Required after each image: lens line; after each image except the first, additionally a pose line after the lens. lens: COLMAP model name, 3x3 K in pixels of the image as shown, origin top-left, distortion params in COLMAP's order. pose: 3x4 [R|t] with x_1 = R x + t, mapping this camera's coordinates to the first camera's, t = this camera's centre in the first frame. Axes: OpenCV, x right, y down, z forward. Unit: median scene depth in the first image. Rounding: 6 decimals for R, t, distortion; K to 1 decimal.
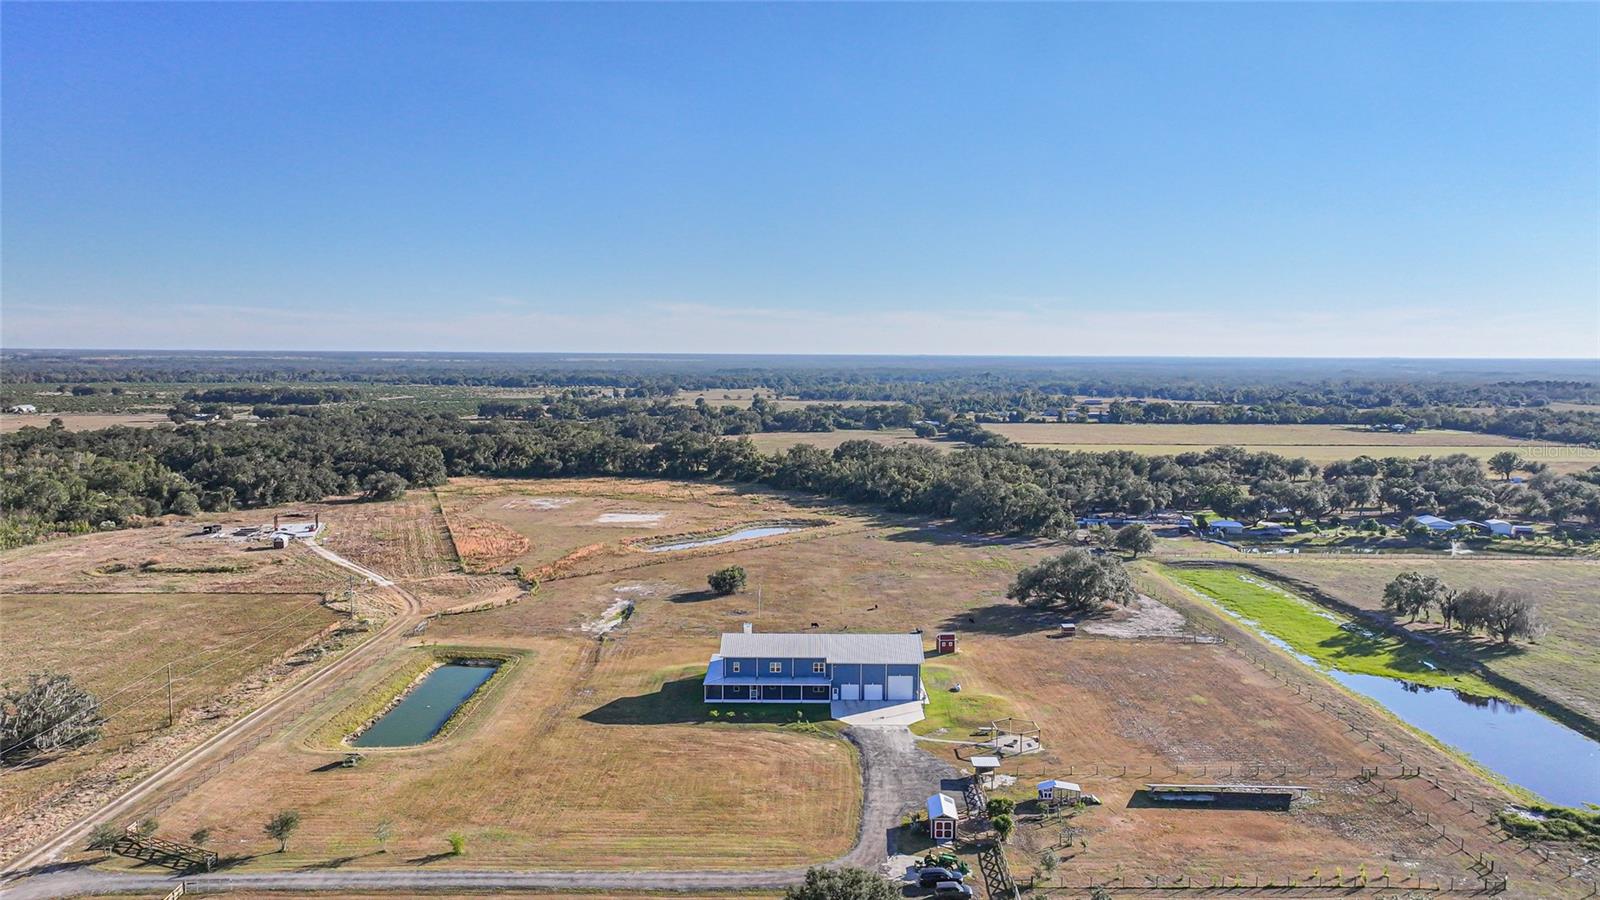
lens RADIAL K [[1121.1, 0, 806.8], [0, 1121.1, 442.6], [0, 0, 1]] dist [-0.002436, 0.011791]
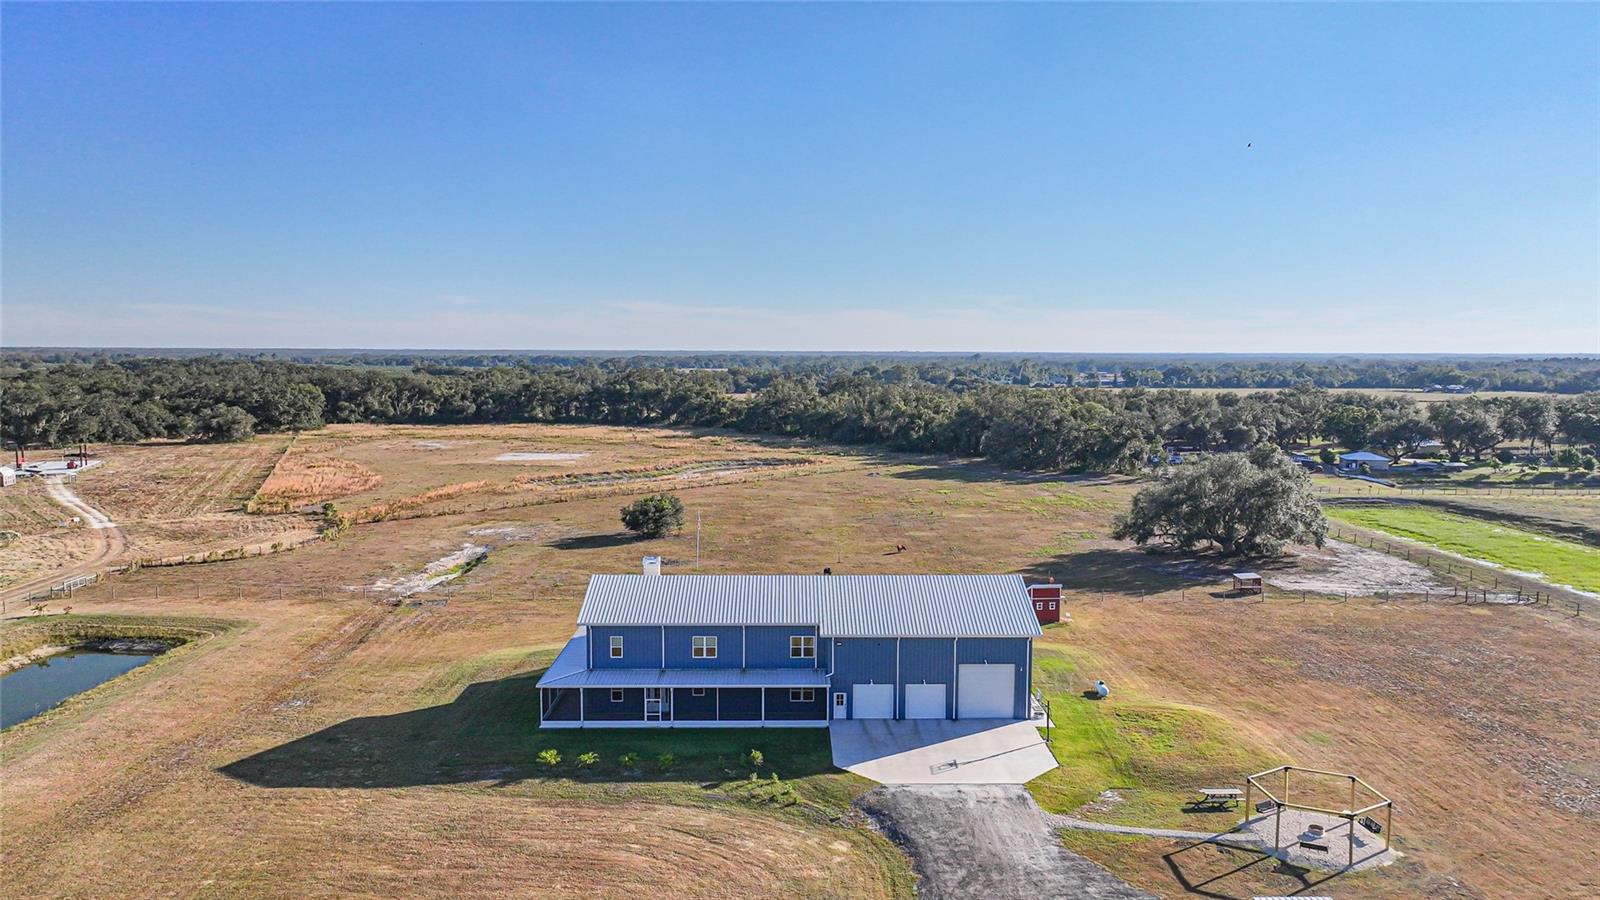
lens RADIAL K [[1121.1, 0, 806.8], [0, 1121.1, 442.6], [0, 0, 1]] dist [-0.002436, 0.011791]
pose [[0.999847, -0.003051, 0.017239, 0.004466], [0.003030, 0.999995, 0.001243, 0.103143], [-0.017243, -0.001190, 0.999851, 0.481035]]
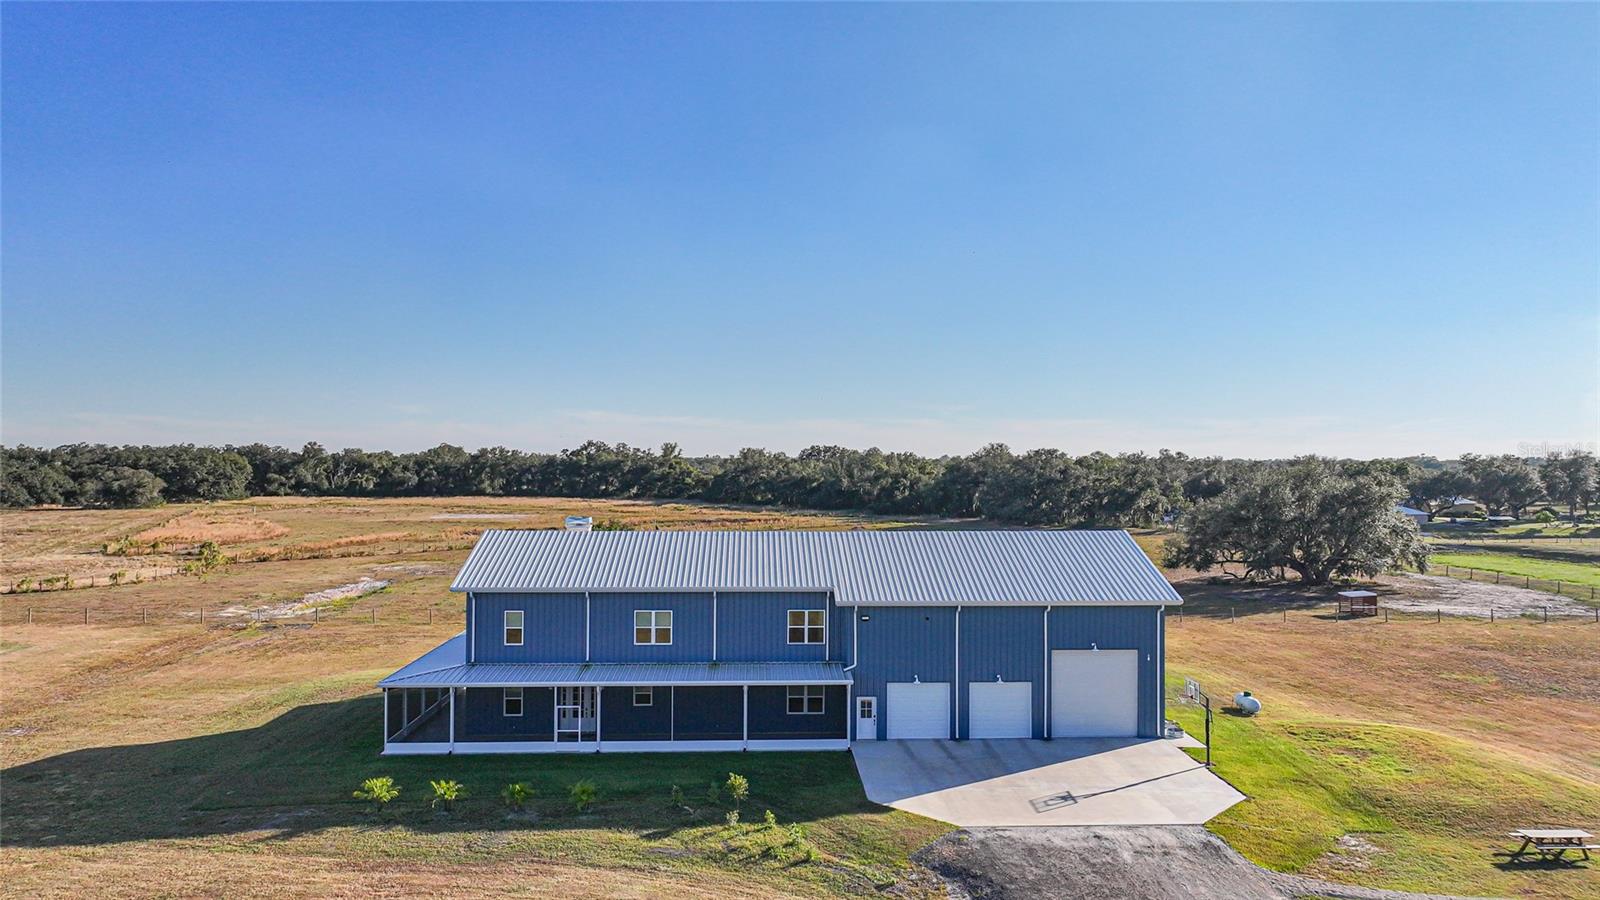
lens RADIAL K [[1121.1, 0, 806.8], [0, 1121.1, 442.6], [0, 0, 1]] dist [-0.002436, 0.011791]
pose [[0.998840, -0.000862, 0.048154, -0.002360], [0.005487, 0.995365, -0.096008, 0.157153], [-0.047848, 0.096161, 0.994215, 0.616625]]
